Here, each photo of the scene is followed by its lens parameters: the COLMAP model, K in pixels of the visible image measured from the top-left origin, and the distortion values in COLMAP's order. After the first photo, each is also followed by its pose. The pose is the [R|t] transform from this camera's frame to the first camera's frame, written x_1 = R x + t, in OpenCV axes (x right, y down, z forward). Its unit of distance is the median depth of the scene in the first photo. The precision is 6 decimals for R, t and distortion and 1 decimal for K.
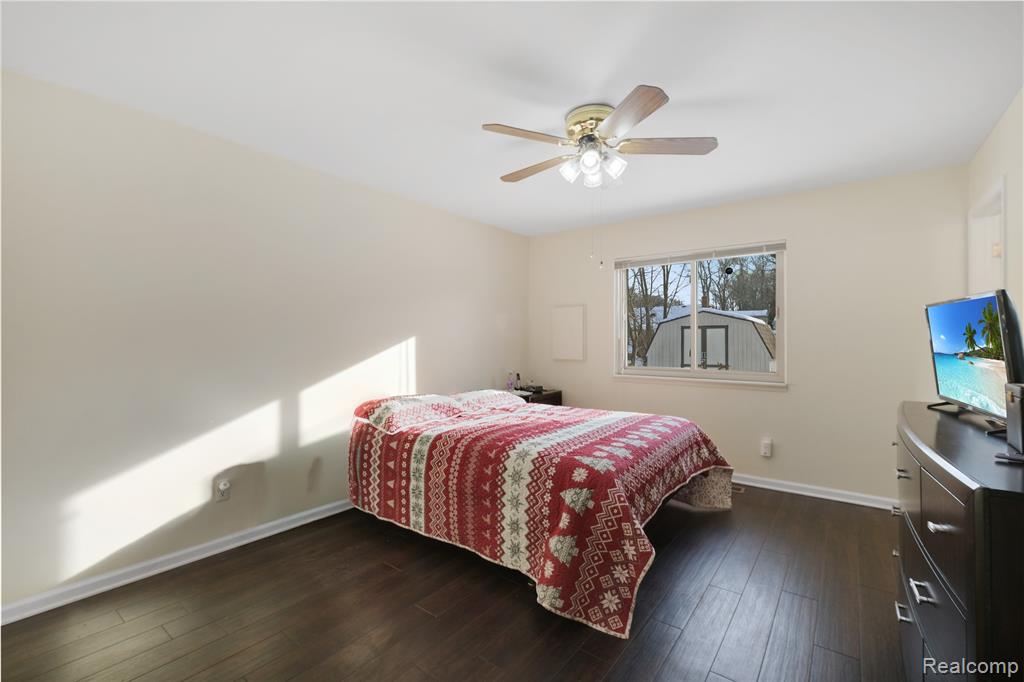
lens RADIAL K [[447.7, 0, 514.6], [0, 447.7, 337.9], [0, 0, 1]] dist [0.000081, -0.000044]
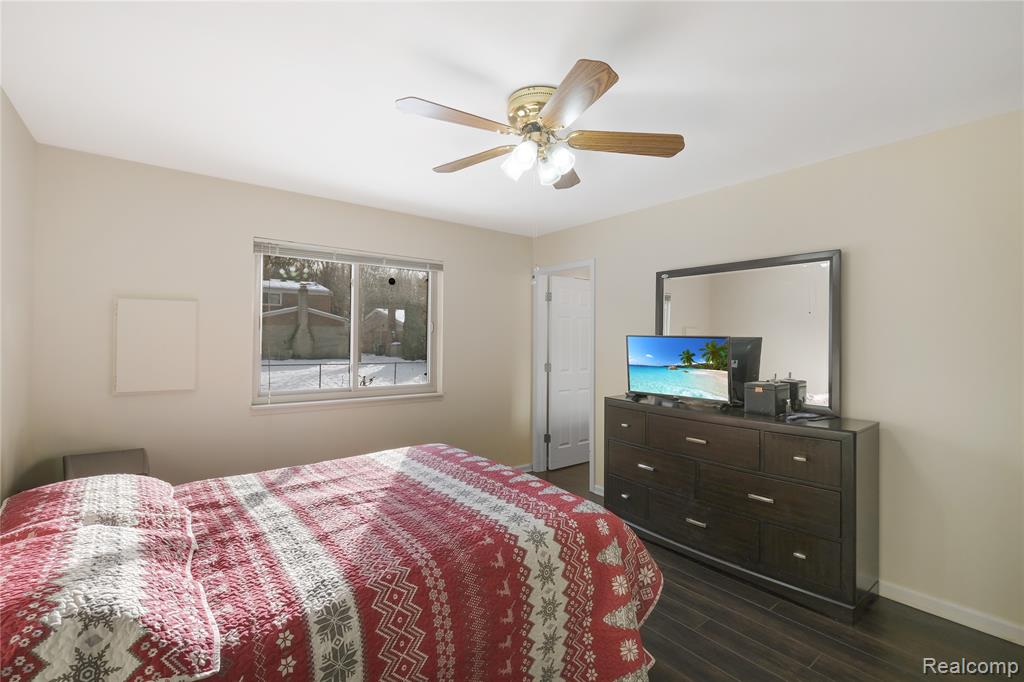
lens RADIAL K [[447.7, 0, 514.6], [0, 447.7, 337.9], [0, 0, 1]] dist [0.000081, -0.000044]
pose [[0.271287, -0.001107, 0.962498, -0.641978], [-0.009405, 0.999949, 0.003800, -0.055502], [-0.962453, -0.010083, 0.271262, 0.807384]]
